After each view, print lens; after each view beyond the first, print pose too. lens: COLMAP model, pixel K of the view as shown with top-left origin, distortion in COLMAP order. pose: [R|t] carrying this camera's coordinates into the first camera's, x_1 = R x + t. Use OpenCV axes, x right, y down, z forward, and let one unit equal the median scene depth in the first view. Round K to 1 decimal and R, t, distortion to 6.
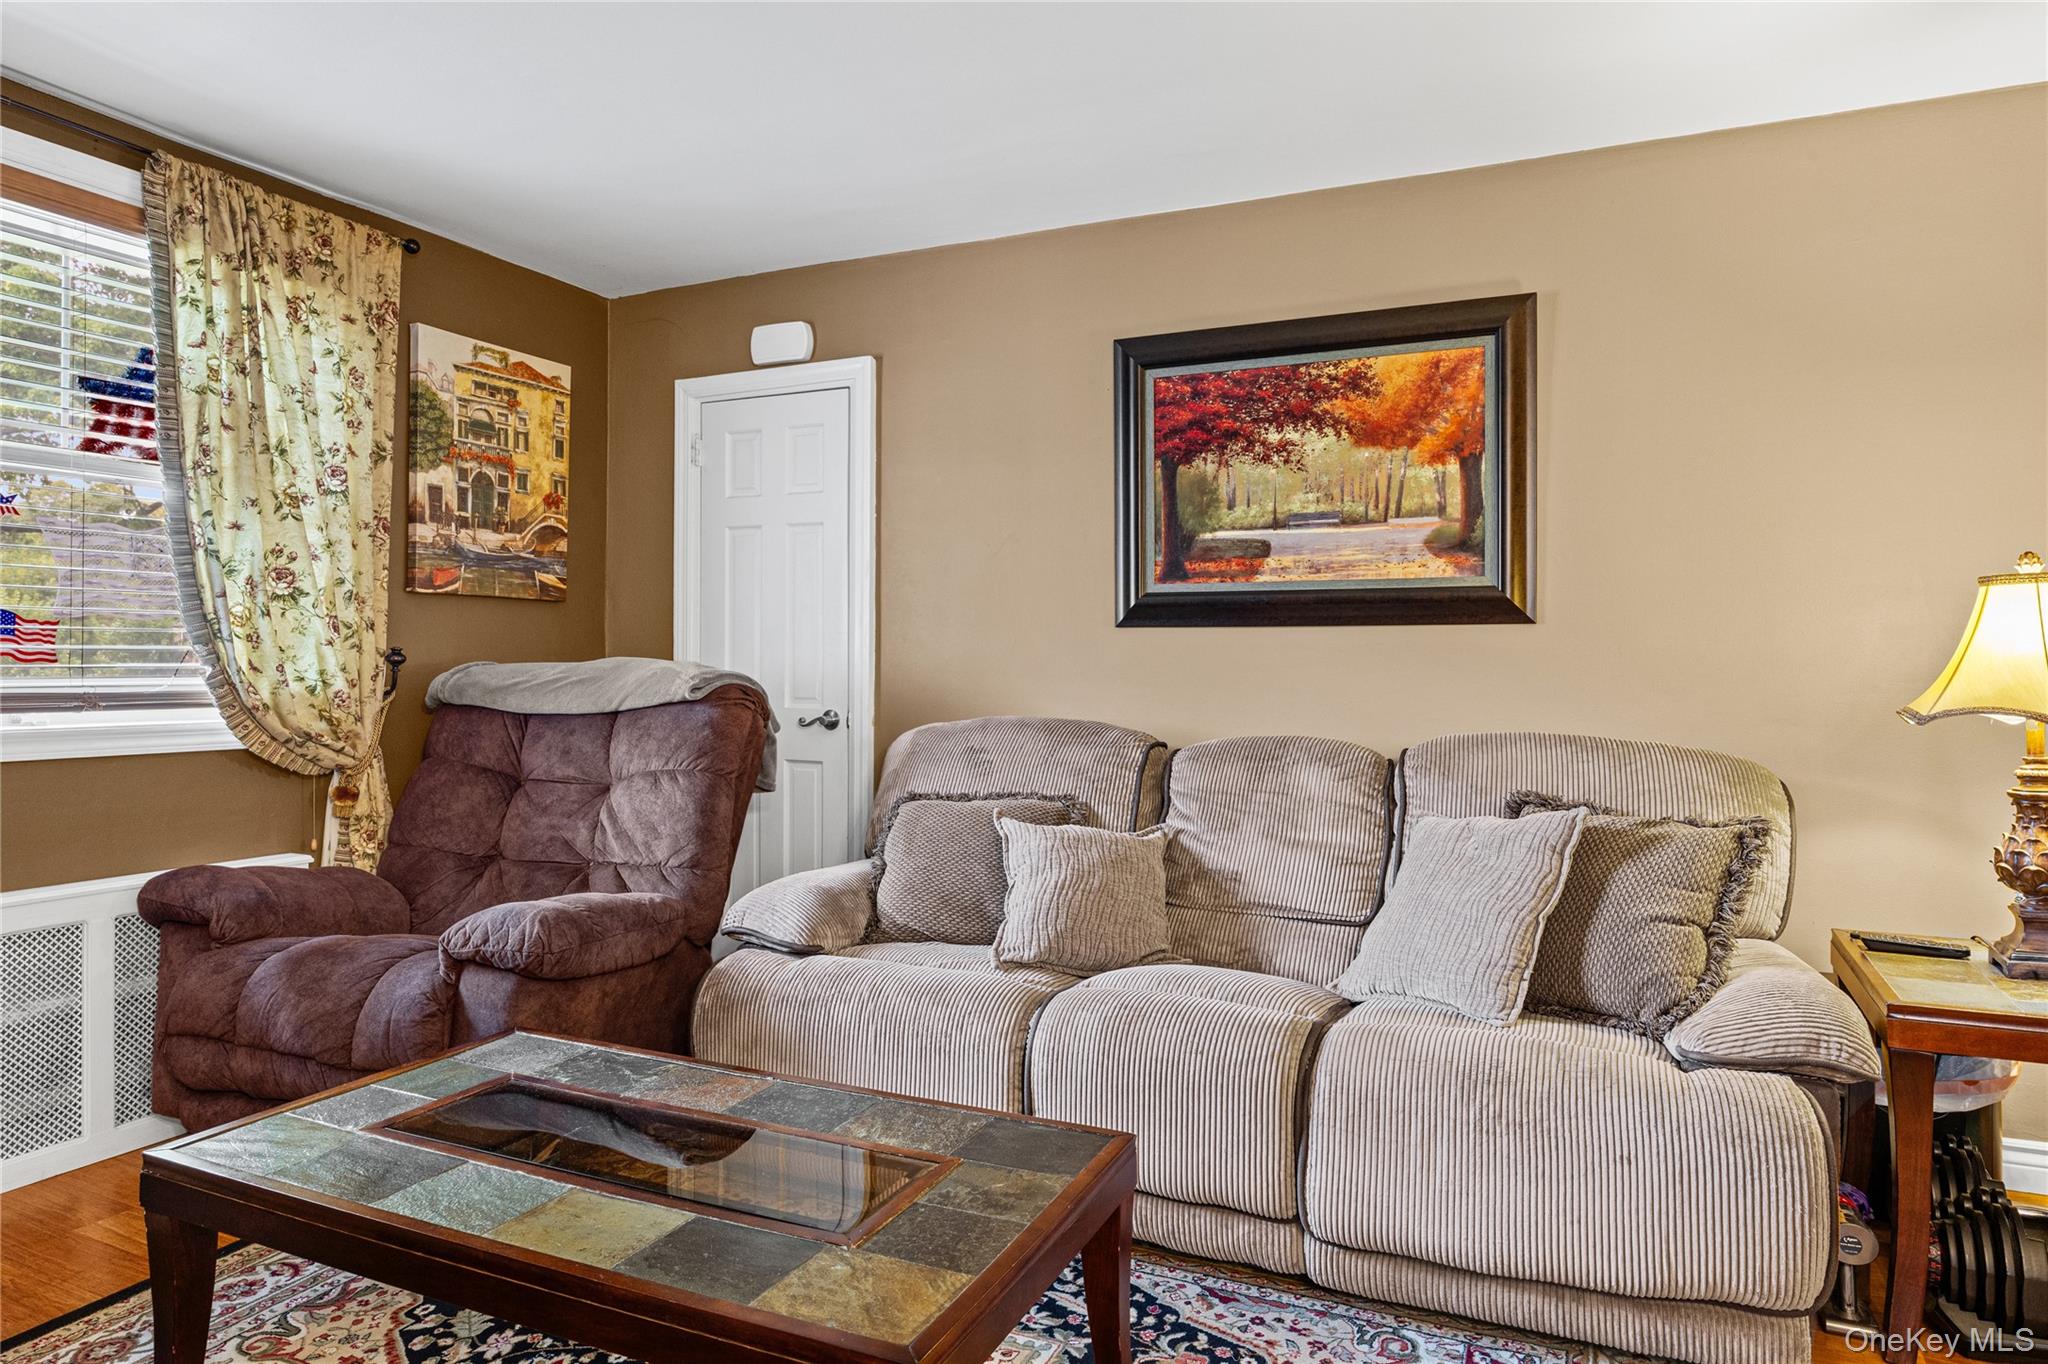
lens RADIAL K [[1237.3, 0, 1024.4], [0, 1237.3, 668.8], [0, 0, 1]] dist [-0.008080, -0.002931]
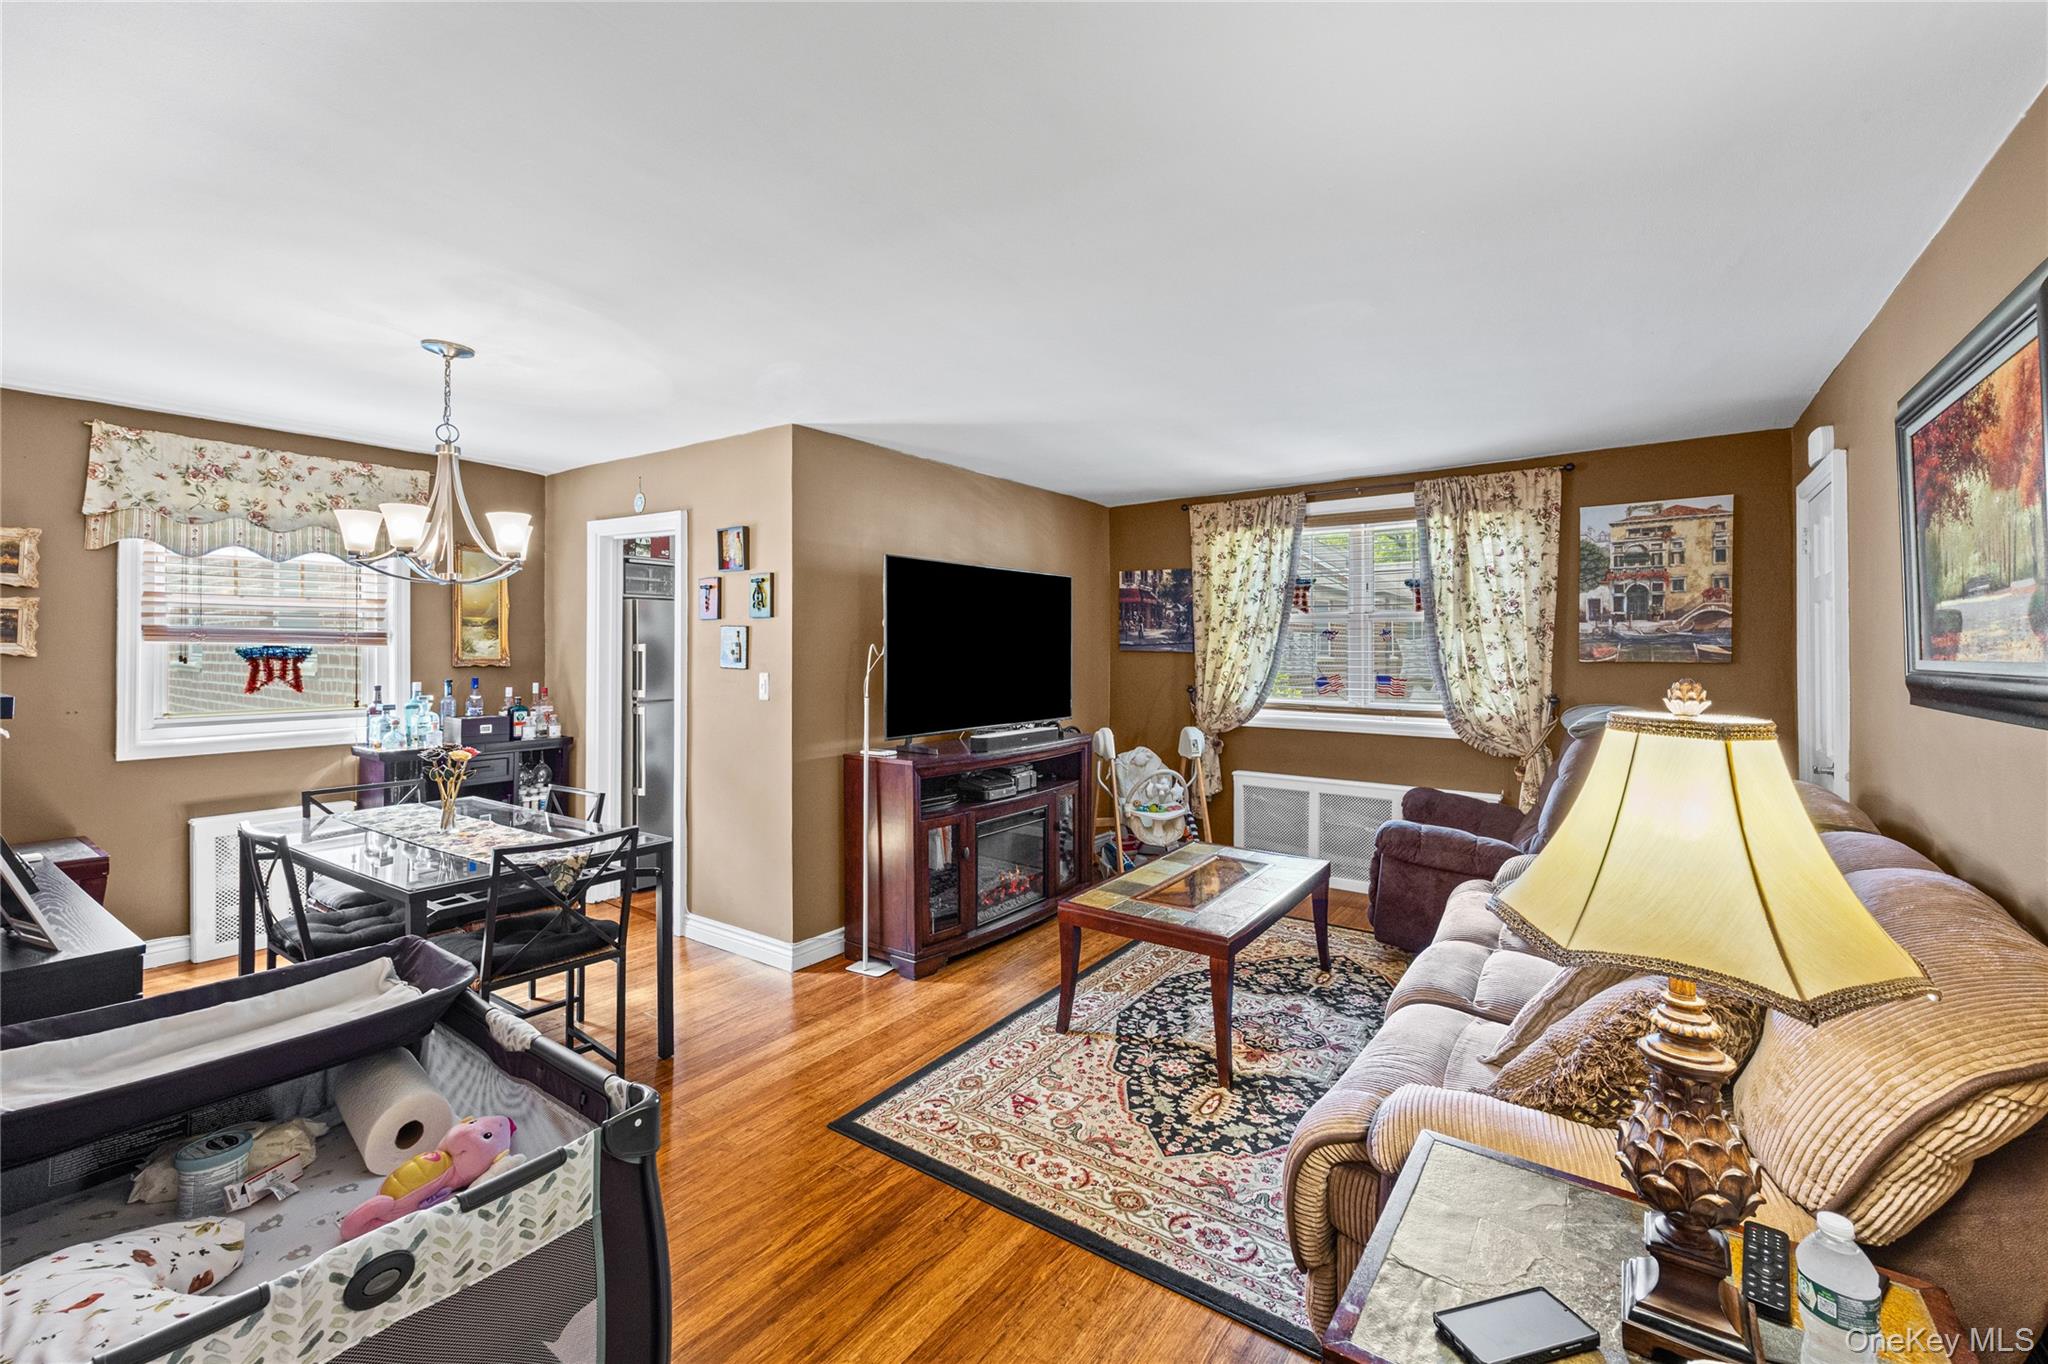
lens RADIAL K [[832.8, 0, 1036.3], [0, 832.8, 650.3], [0, 0, 1]] dist [0.003567, -0.000807]
pose [[-0.176970, -0.008912, -0.984176, 0.913096], [-0.008157, 0.999938, -0.007588, -0.071785], [0.984182, 0.006685, -0.177032, 0.513301]]
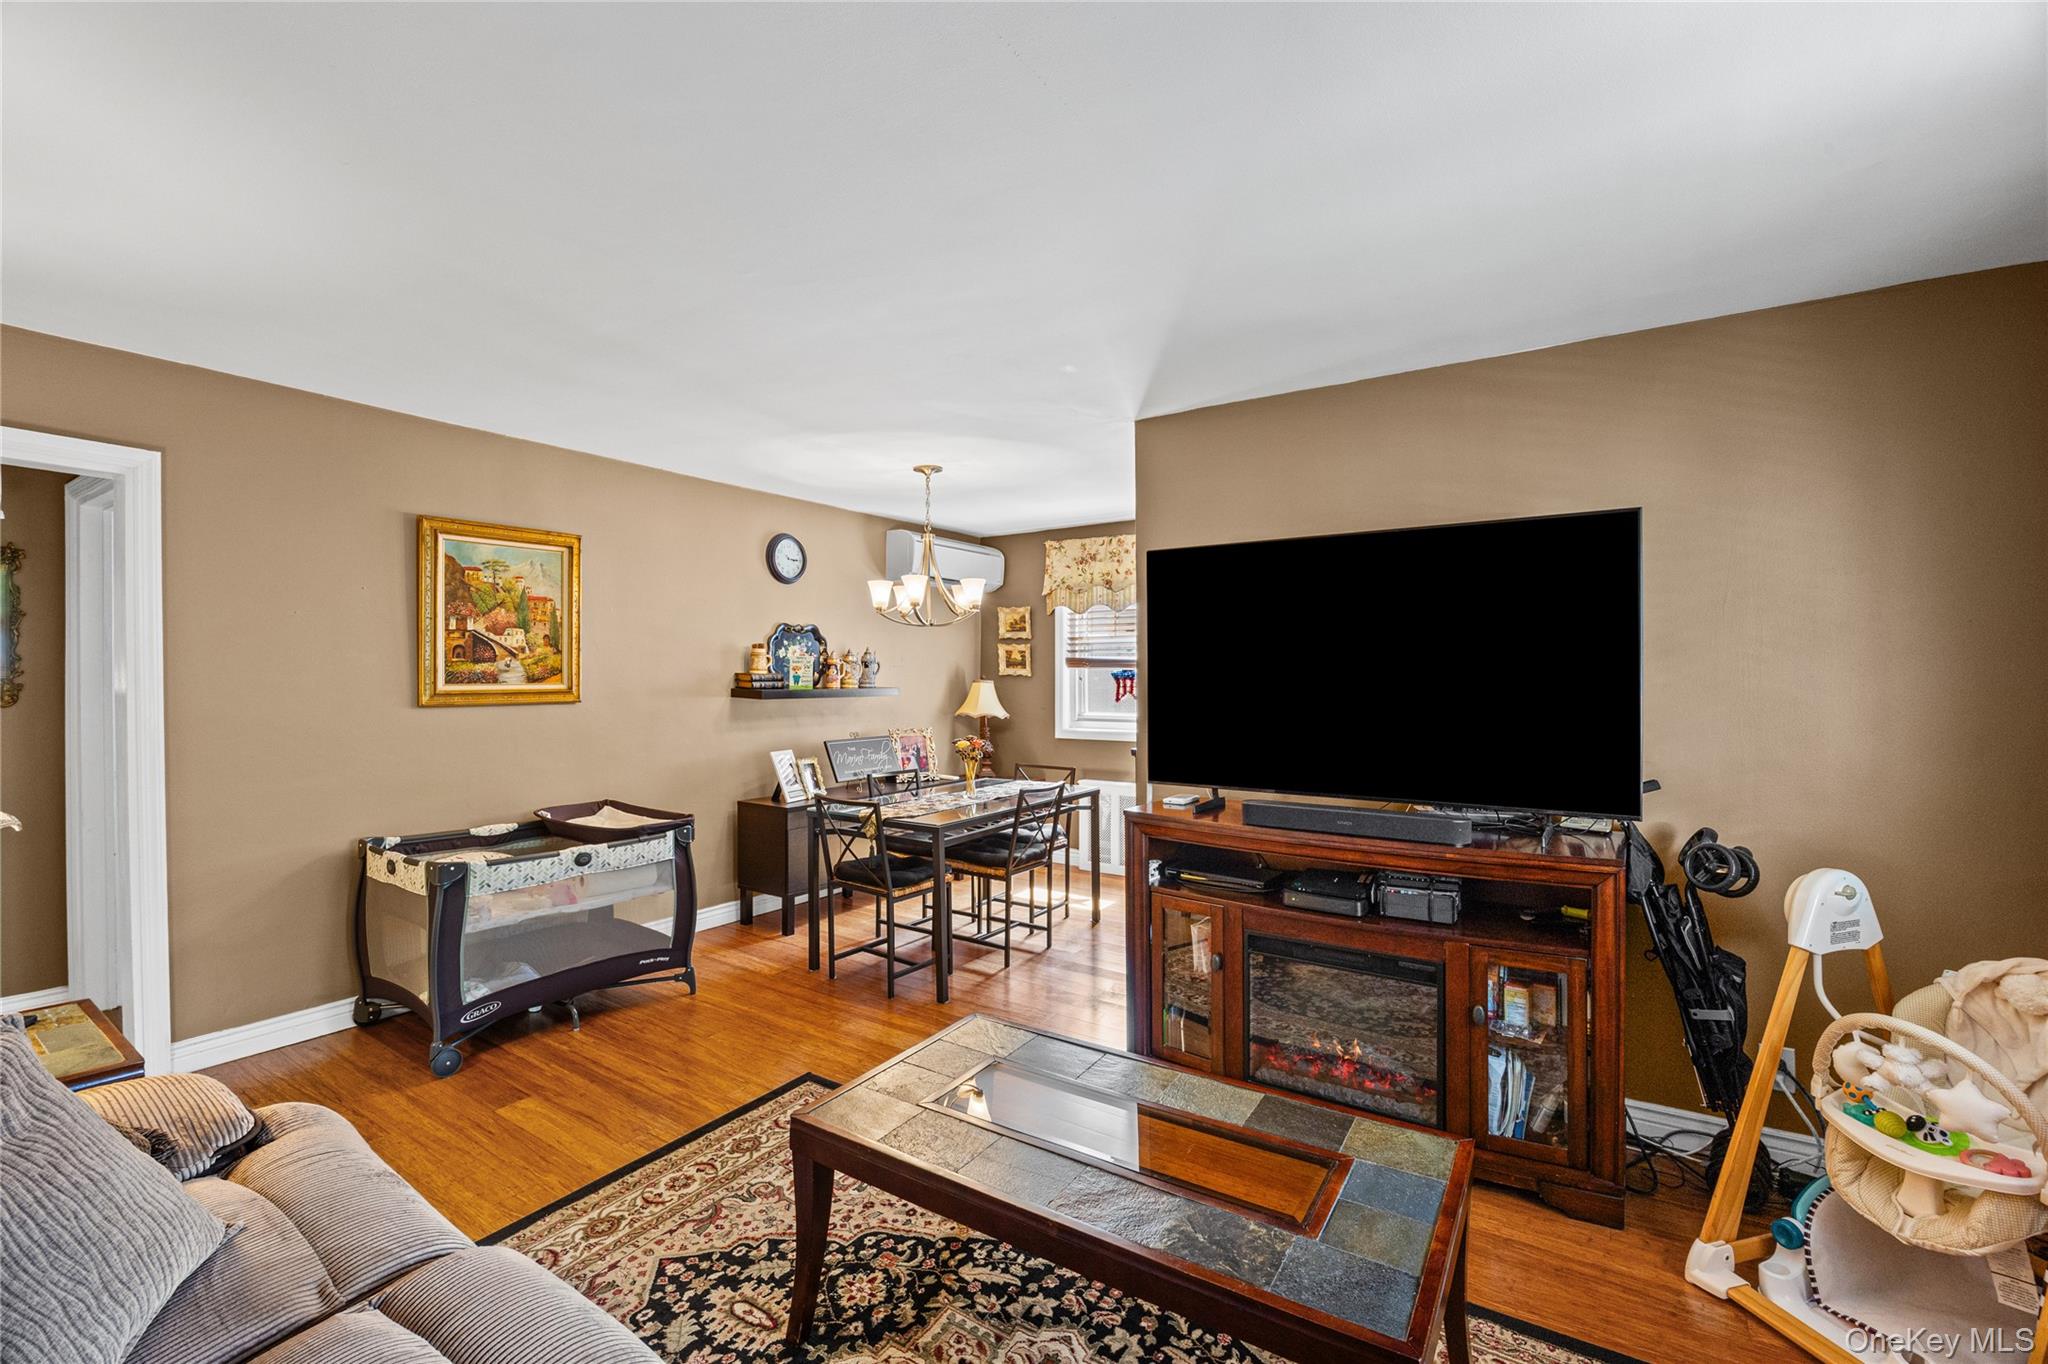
lens RADIAL K [[879.3, 0, 1015.9], [0, 879.3, 672.1], [0, 0, 1]] dist [-0.018994, 0.001418]
pose [[-0.987969, -0.010090, 0.154323, -0.176404], [-0.009649, 0.999947, 0.003608, -0.078239], [-0.154351, 0.002076, -0.988014, 1.091979]]
